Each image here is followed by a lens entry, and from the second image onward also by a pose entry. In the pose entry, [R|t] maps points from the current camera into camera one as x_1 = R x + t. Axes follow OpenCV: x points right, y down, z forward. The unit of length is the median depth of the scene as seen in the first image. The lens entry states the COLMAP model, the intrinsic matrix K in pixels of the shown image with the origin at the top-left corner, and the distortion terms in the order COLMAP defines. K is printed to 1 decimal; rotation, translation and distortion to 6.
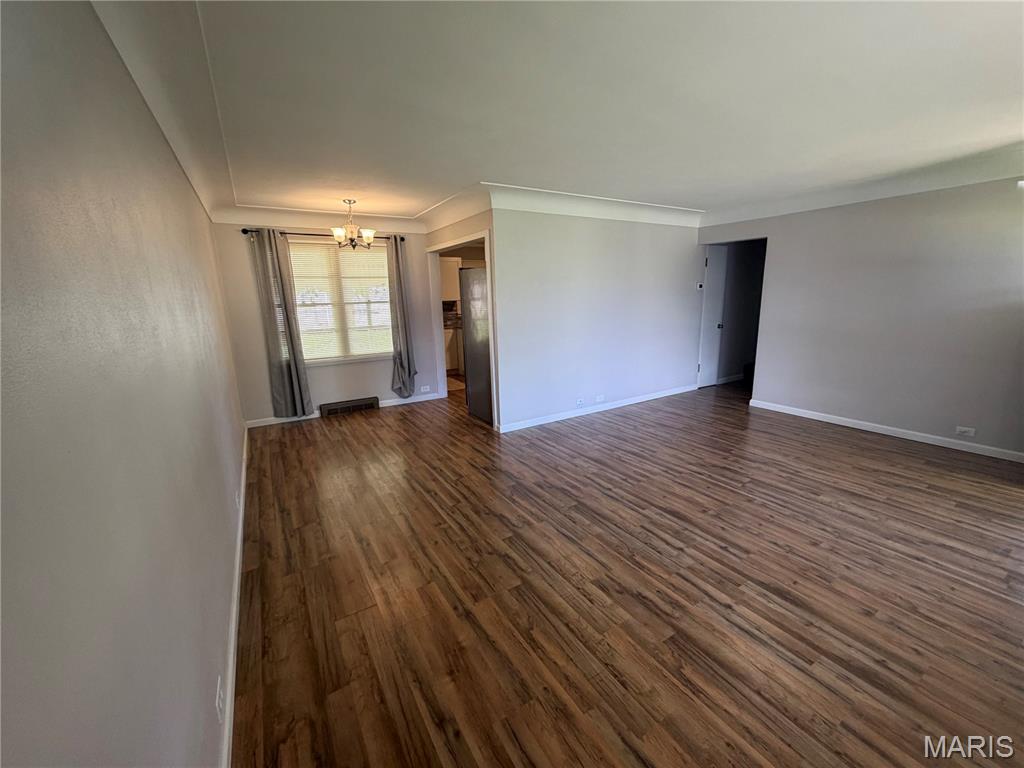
lens RADIAL K [[407.1, 0, 508.2], [0, 407.1, 380.5], [0, 0, 1]] dist [0.001727, -0.001116]
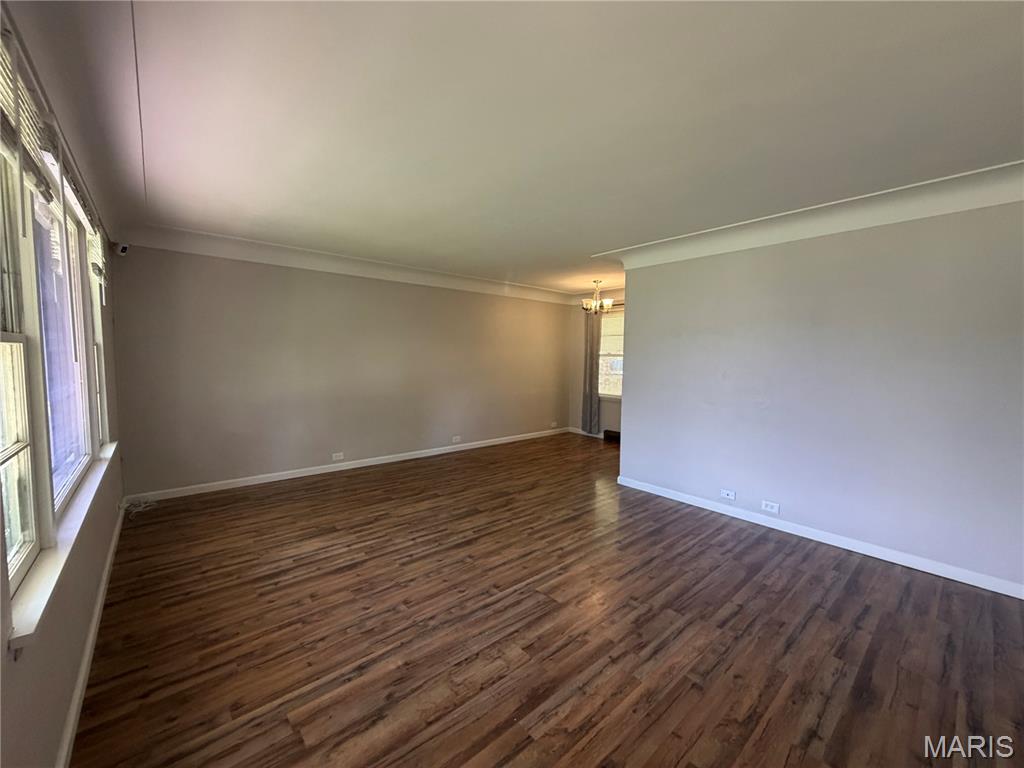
lens RADIAL K [[407.1, 0, 517.1], [0, 407.1, 386.8], [0, 0, 1]] dist [0.001727, -0.001116]
pose [[0.174247, 0.099552, -0.979657, 1.578100], [-0.220606, 0.973535, 0.059692, -0.189486], [0.959672, 0.205717, 0.191597, 0.905362]]
